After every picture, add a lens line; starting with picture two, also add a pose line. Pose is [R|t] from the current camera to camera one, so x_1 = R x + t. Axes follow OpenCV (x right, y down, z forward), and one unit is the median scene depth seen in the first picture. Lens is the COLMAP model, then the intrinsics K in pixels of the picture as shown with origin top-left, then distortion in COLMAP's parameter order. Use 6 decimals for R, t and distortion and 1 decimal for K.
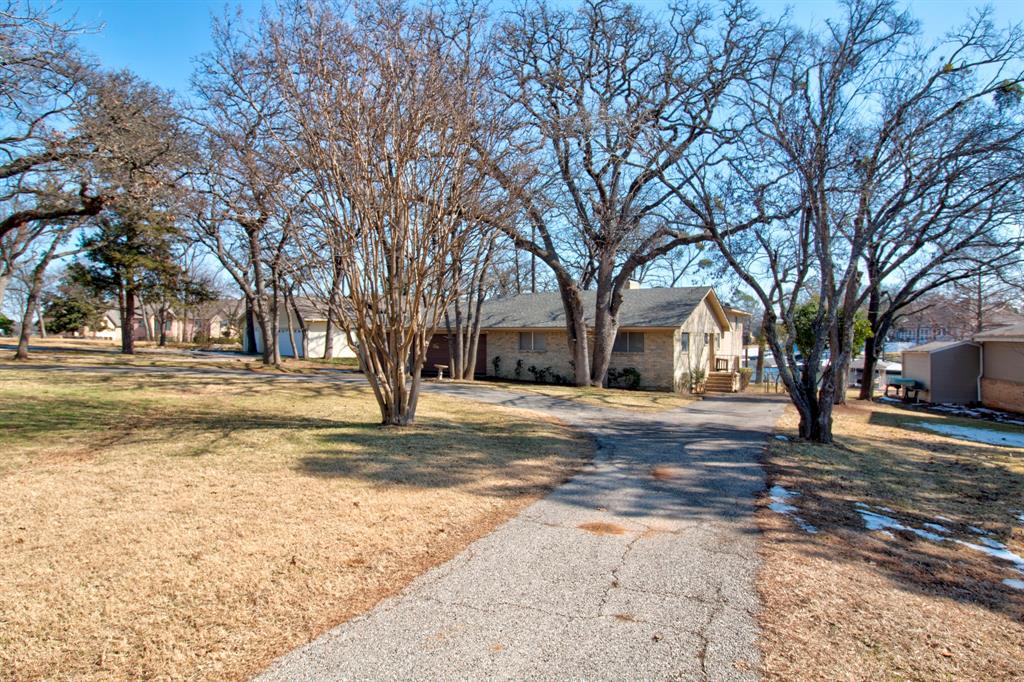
lens RADIAL K [[615.9, 0, 512.0], [0, 615.9, 341.0], [0, 0, 1]] dist [-0.000847, -0.000229]
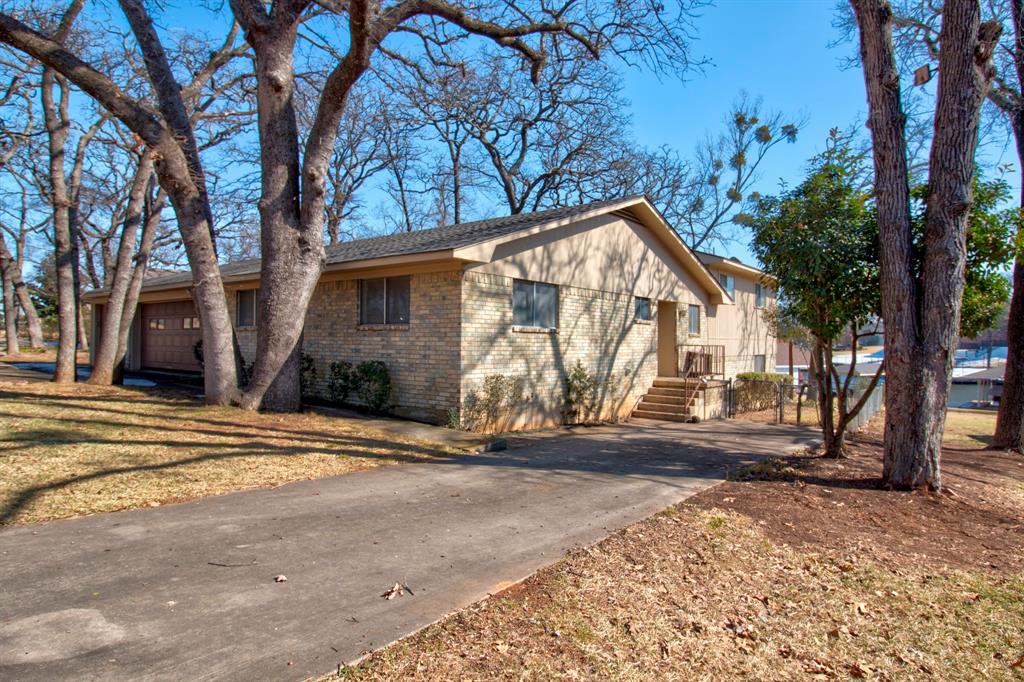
lens RADIAL K [[615.9, 0, 512.0], [0, 615.9, 341.0], [0, 0, 1]] dist [-0.000847, -0.000229]
pose [[0.988053, 0.008300, -0.153891, 0.328770], [-0.009787, 0.999912, -0.008909, 0.030515], [0.153804, 0.010308, 0.988048, 0.577740]]
